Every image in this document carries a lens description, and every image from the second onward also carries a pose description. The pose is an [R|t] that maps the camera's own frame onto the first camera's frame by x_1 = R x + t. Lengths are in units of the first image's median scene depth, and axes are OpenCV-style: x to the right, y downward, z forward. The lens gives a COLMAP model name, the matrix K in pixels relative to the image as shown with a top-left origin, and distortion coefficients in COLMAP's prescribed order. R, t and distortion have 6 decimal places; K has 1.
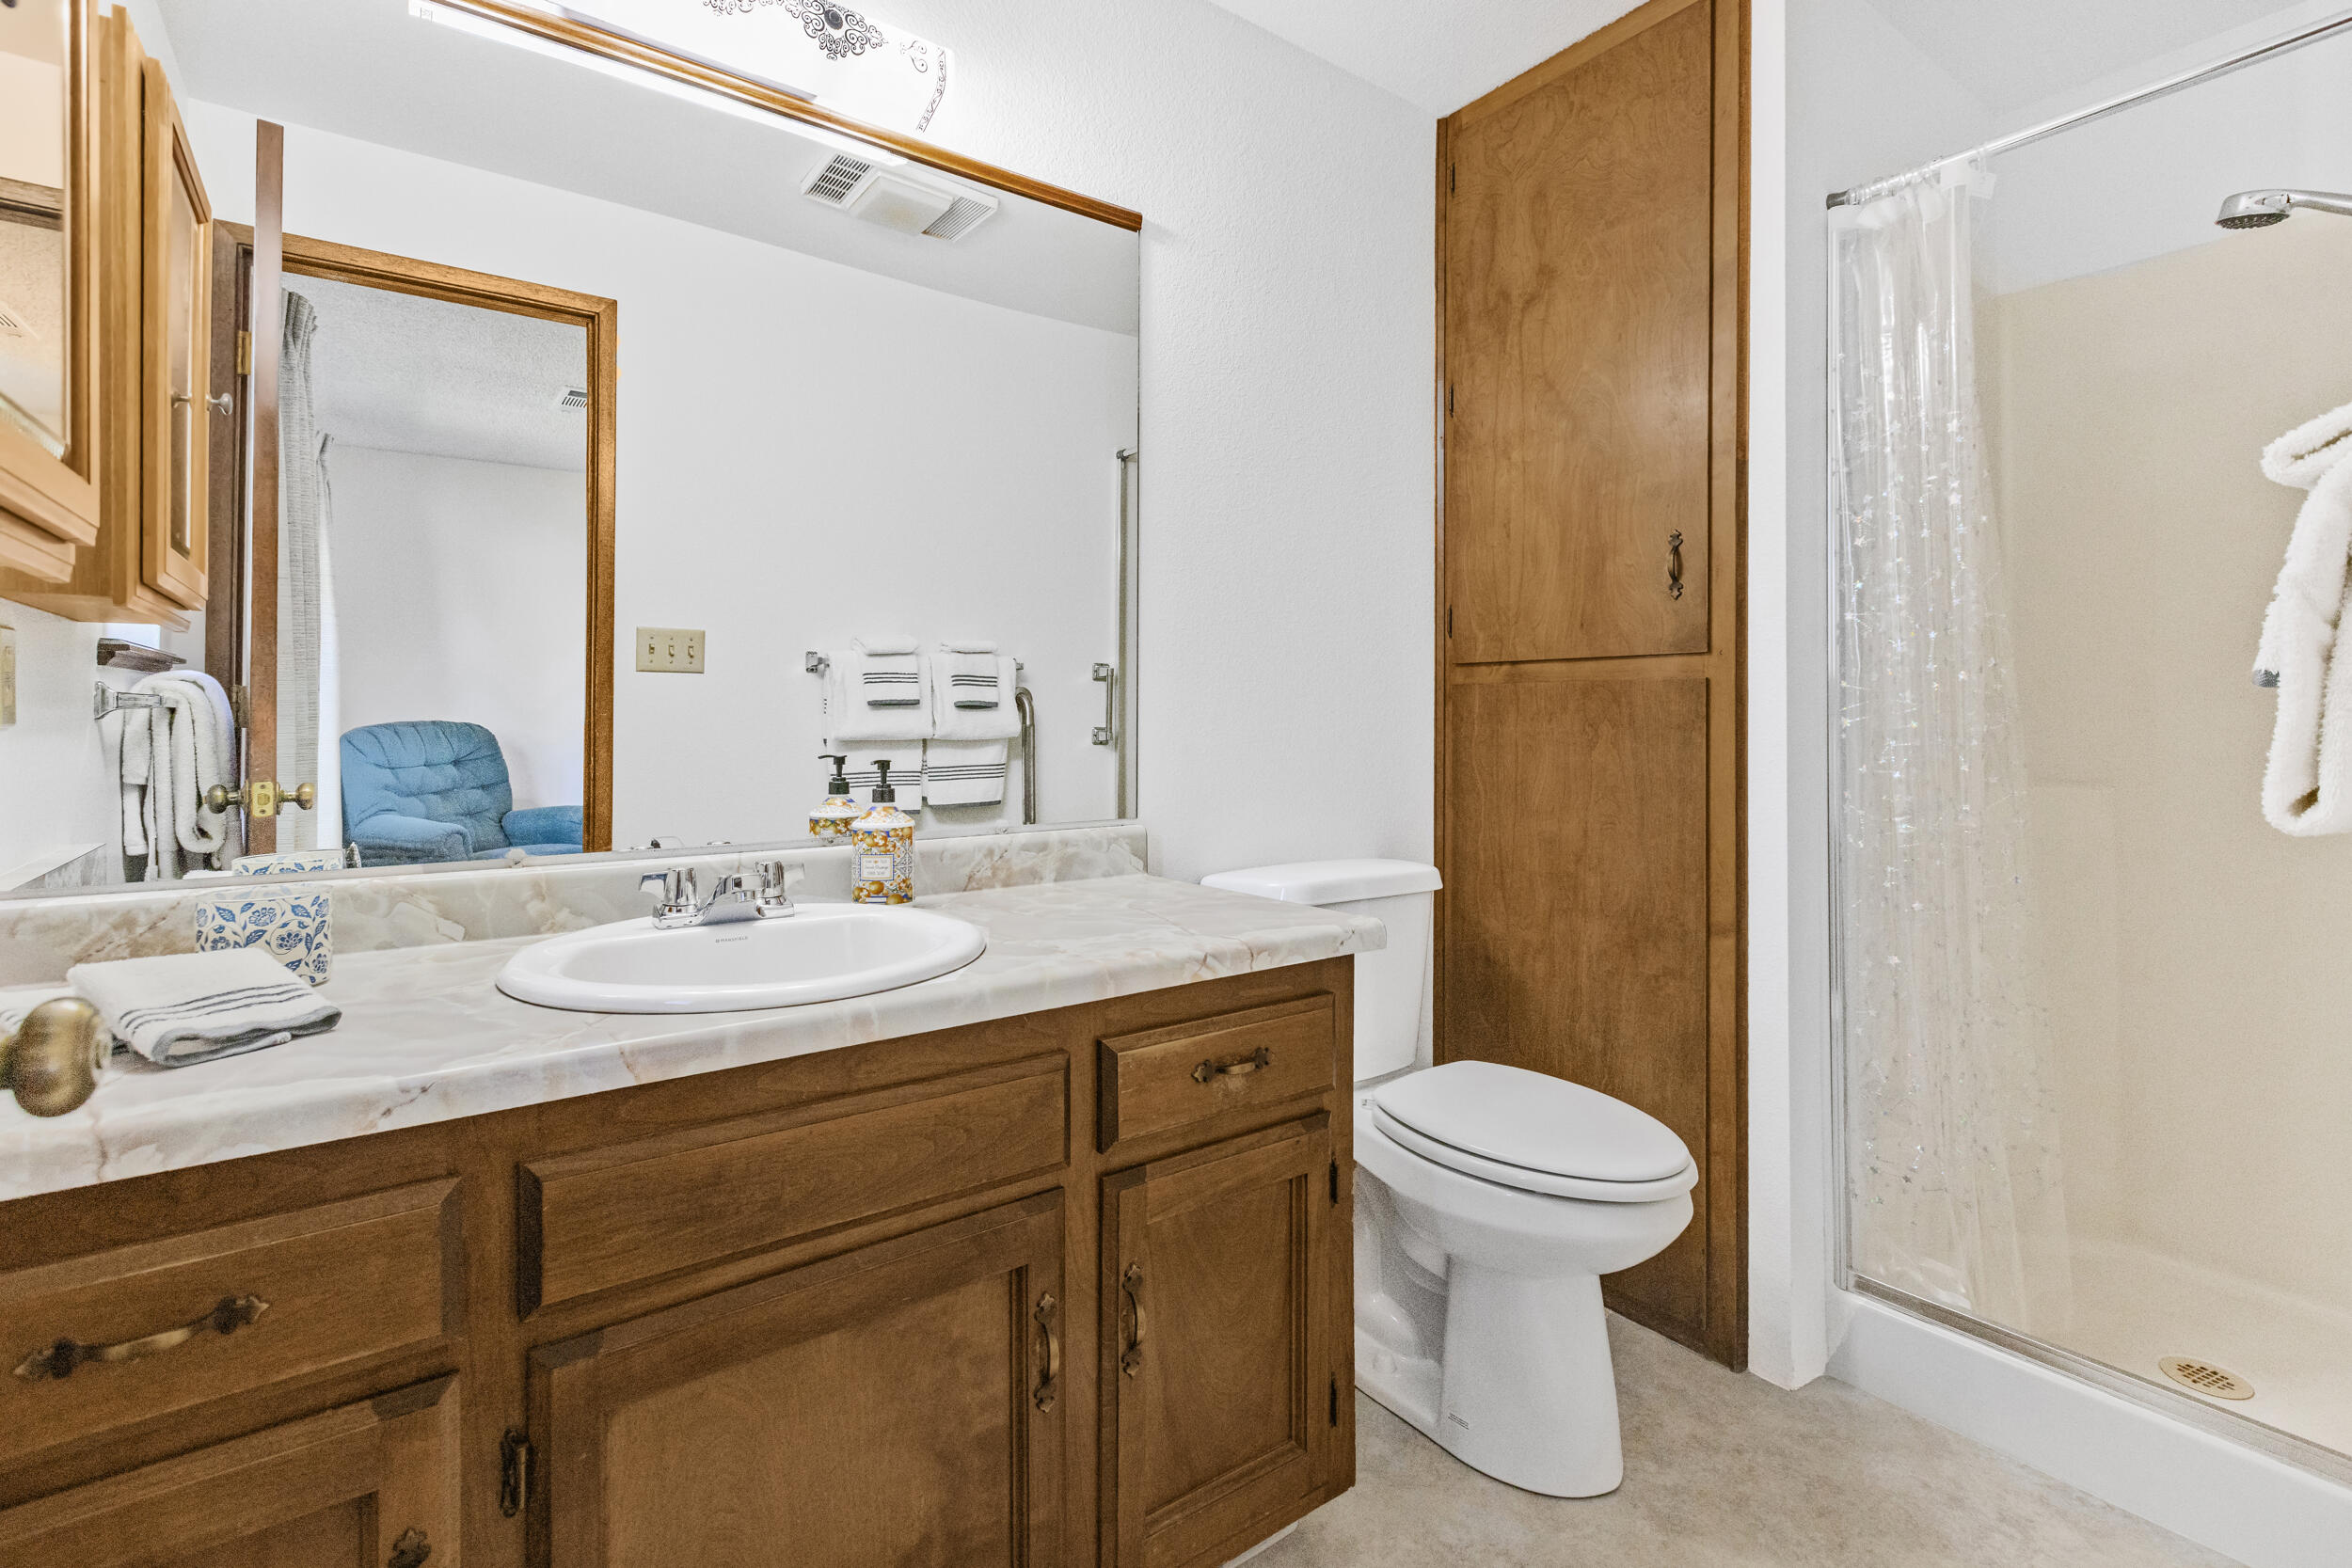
lens RADIAL K [[1082.7, 0, 1184.4], [0, 1082.7, 739.4], [0, 0, 1]] dist [0.001879, 0.000228]
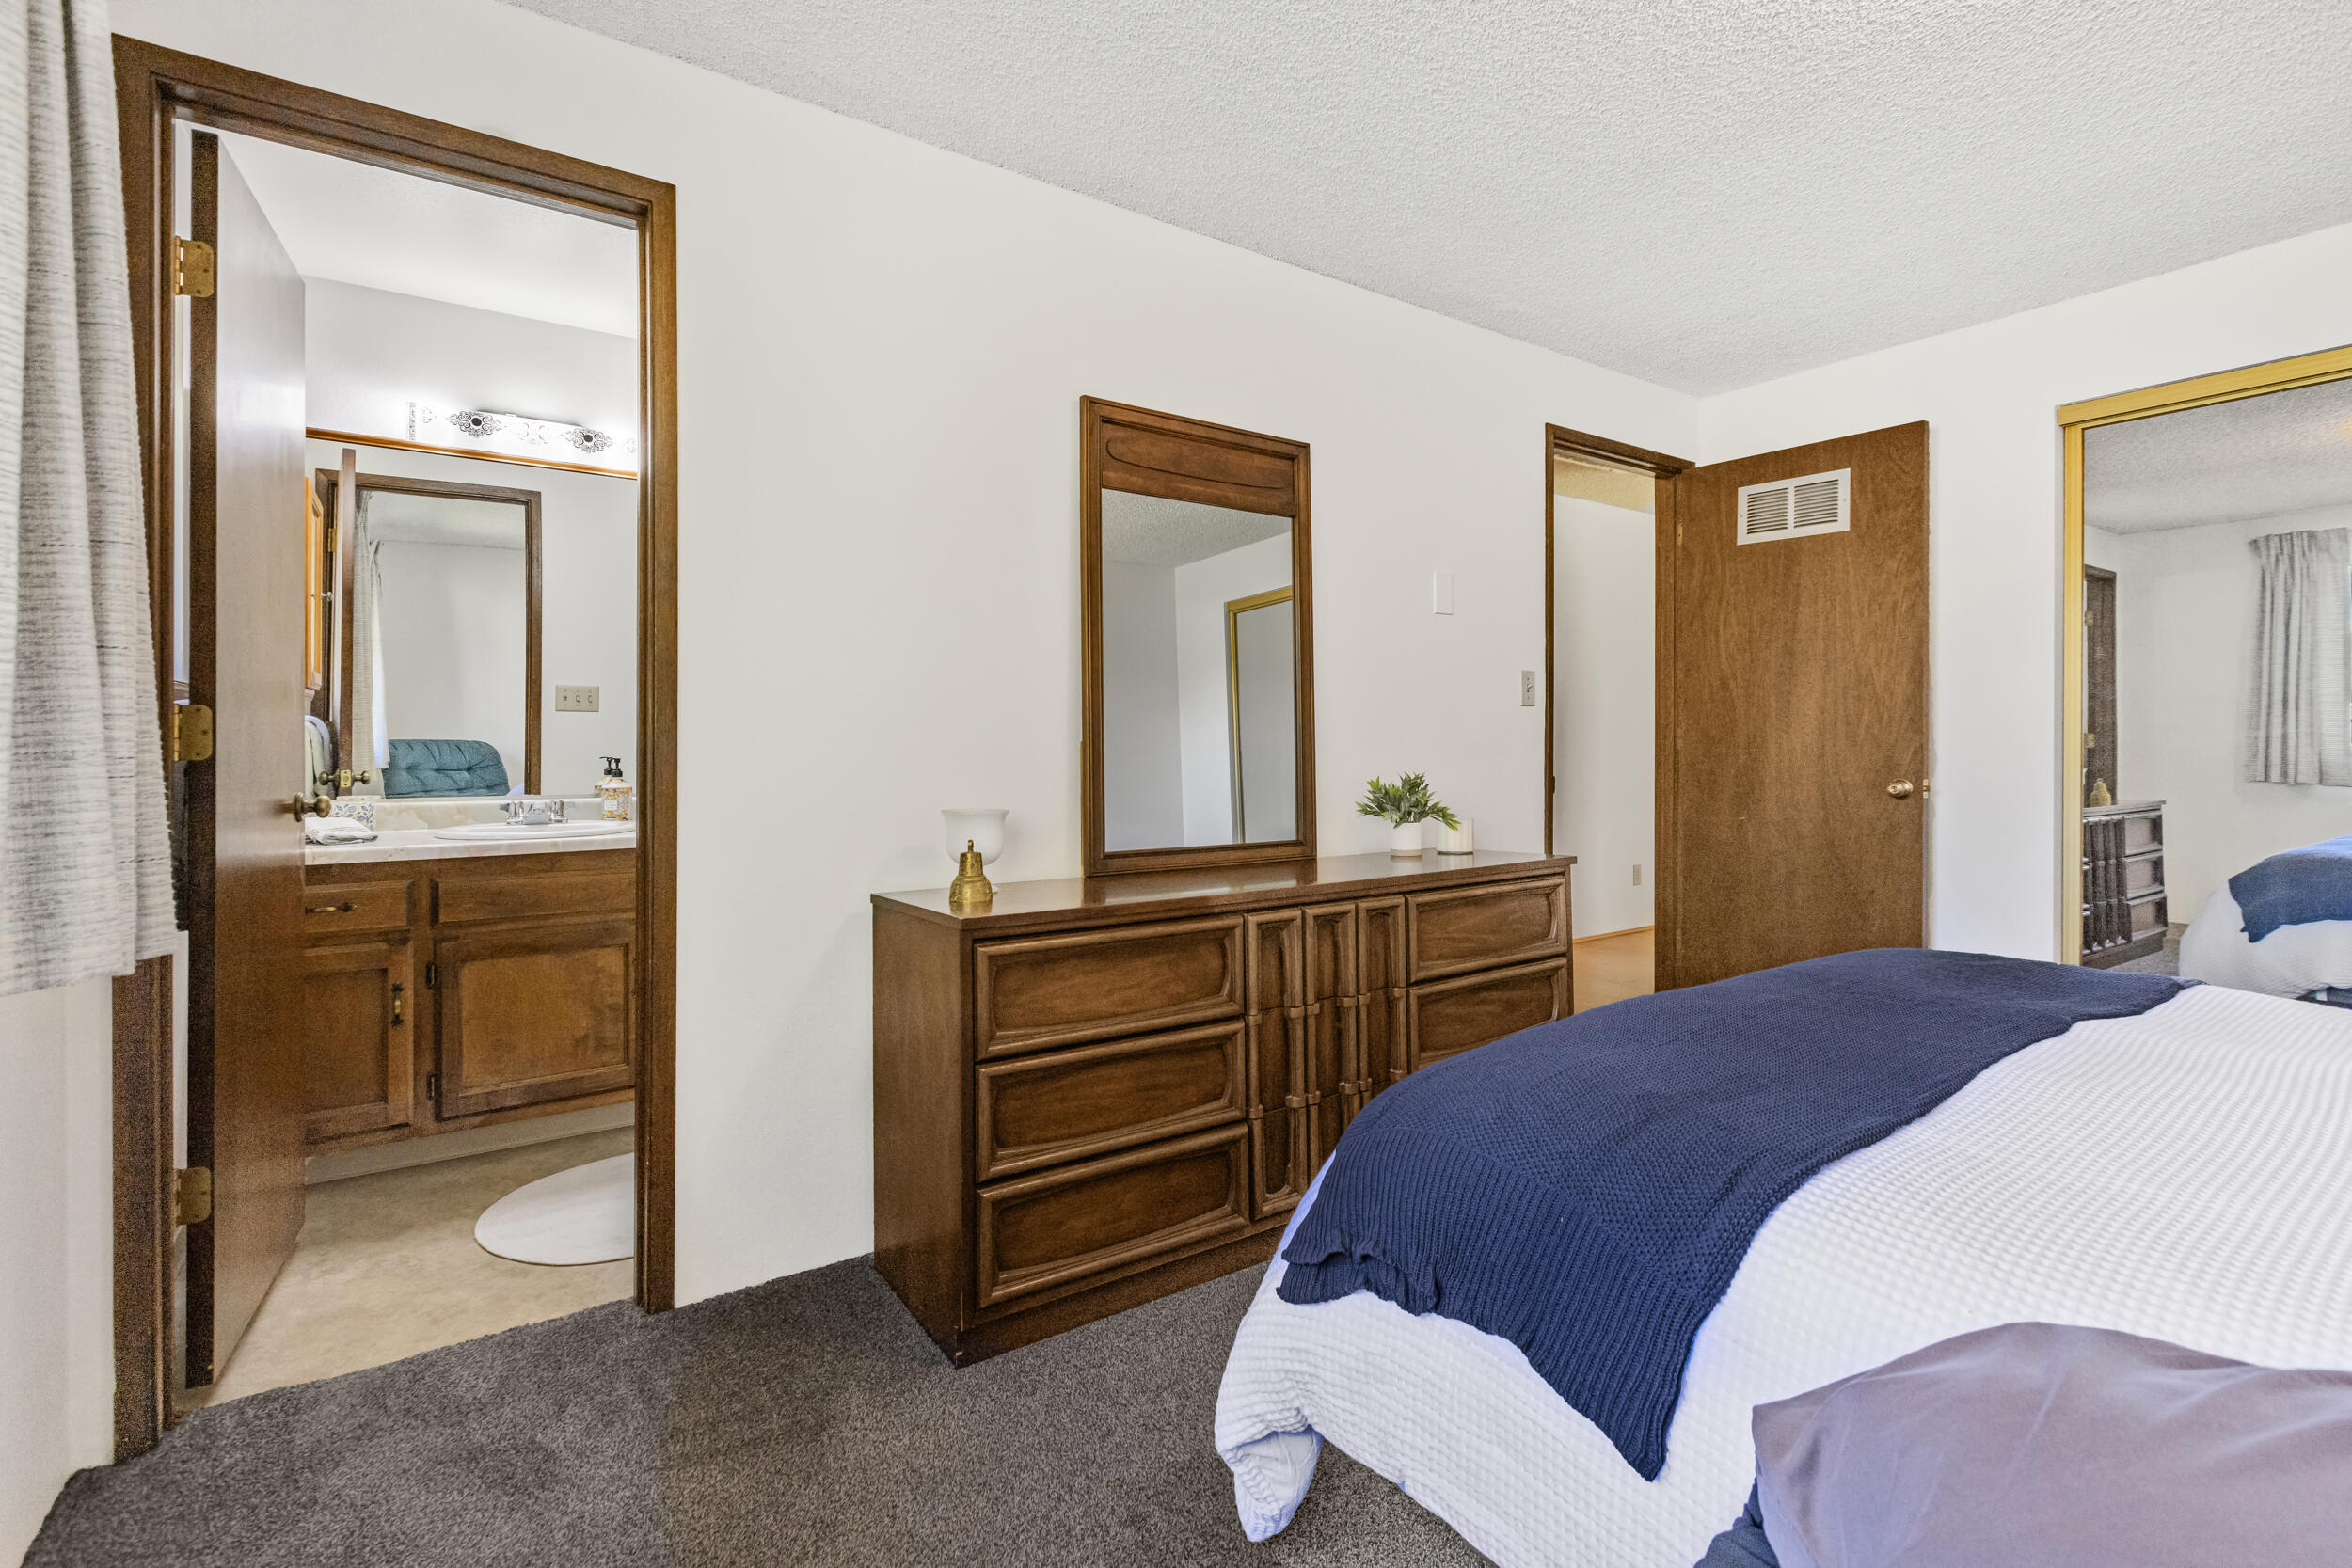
lens RADIAL K [[1082.7, 0, 1191.1], [0, 1082.7, 763.0], [0, 0, 1]] dist [0.001879, 0.000228]
pose [[0.999567, 0.001142, -0.029393, 1.392391], [-0.000994, 0.999987, 0.005027, 0.022810], [0.029399, -0.004996, 0.999555, -1.725464]]
